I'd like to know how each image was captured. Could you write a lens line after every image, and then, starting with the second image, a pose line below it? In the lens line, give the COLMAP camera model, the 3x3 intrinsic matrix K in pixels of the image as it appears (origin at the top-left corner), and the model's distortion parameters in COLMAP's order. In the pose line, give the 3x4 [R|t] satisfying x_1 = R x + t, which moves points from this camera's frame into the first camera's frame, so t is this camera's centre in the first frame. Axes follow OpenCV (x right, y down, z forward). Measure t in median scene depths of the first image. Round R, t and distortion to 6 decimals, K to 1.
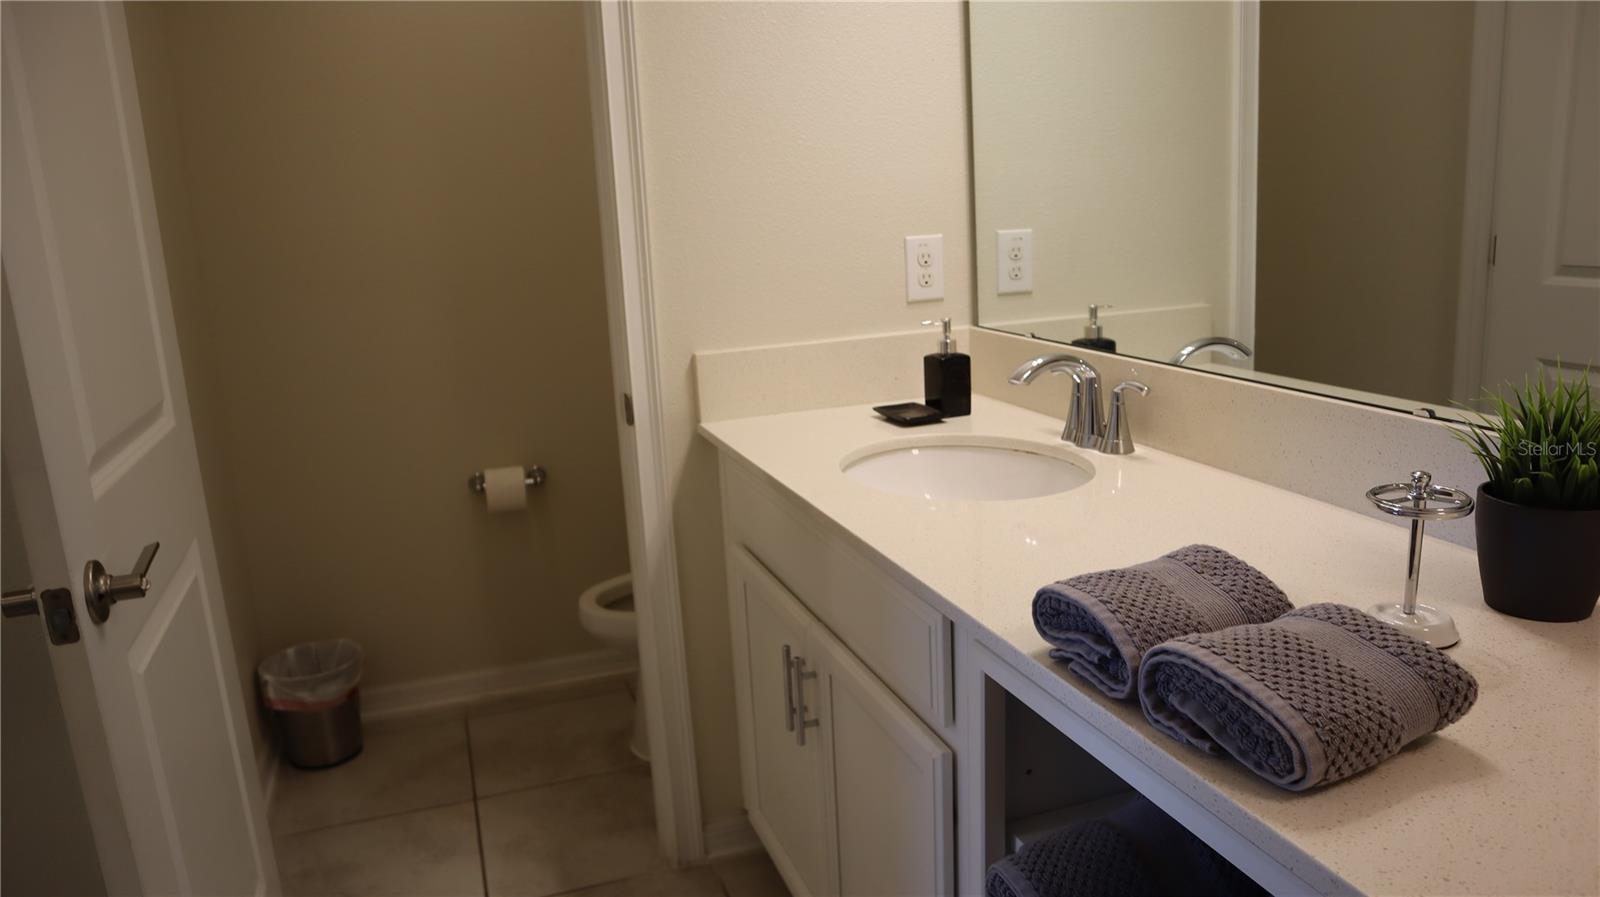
lens RADIAL K [[1108.8, 0, 798.2], [0, 1108.8, 453.9], [0, 0, 1]] dist [-0.129007, 0.082484]
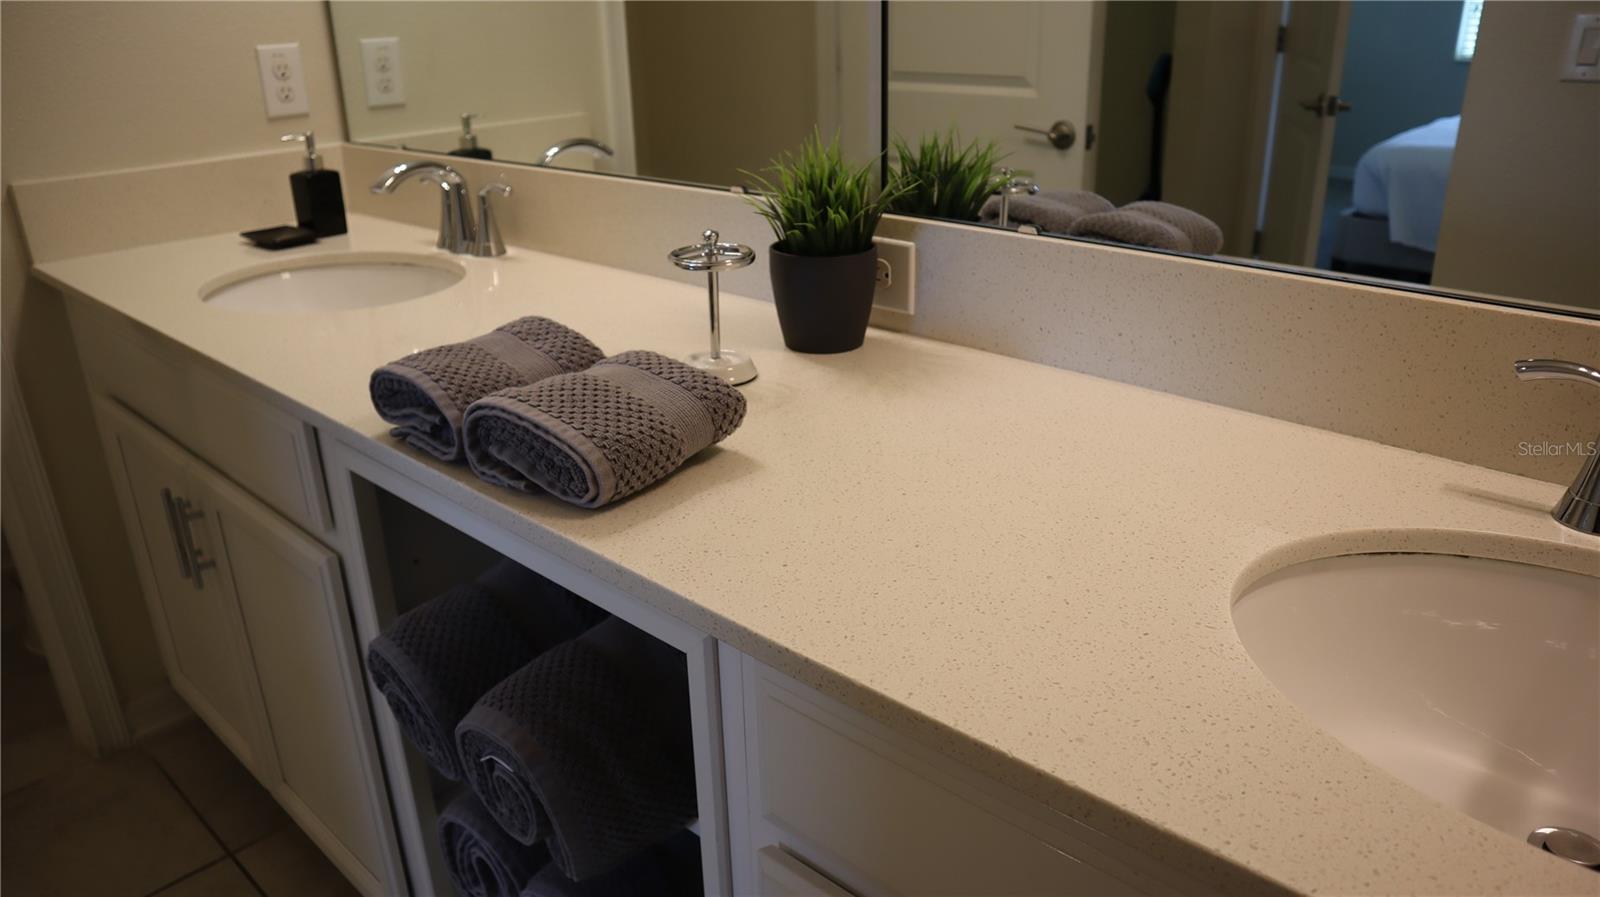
lens RADIAL K [[1108.8, 0, 798.2], [0, 1108.8, 453.9], [0, 0, 1]] dist [-0.129007, 0.082484]
pose [[0.879217, -0.146178, 0.453441, 0.101972], [0.077300, 0.982925, 0.166985, 0.061909], [-0.470108, -0.111765, 0.875504, -0.091478]]
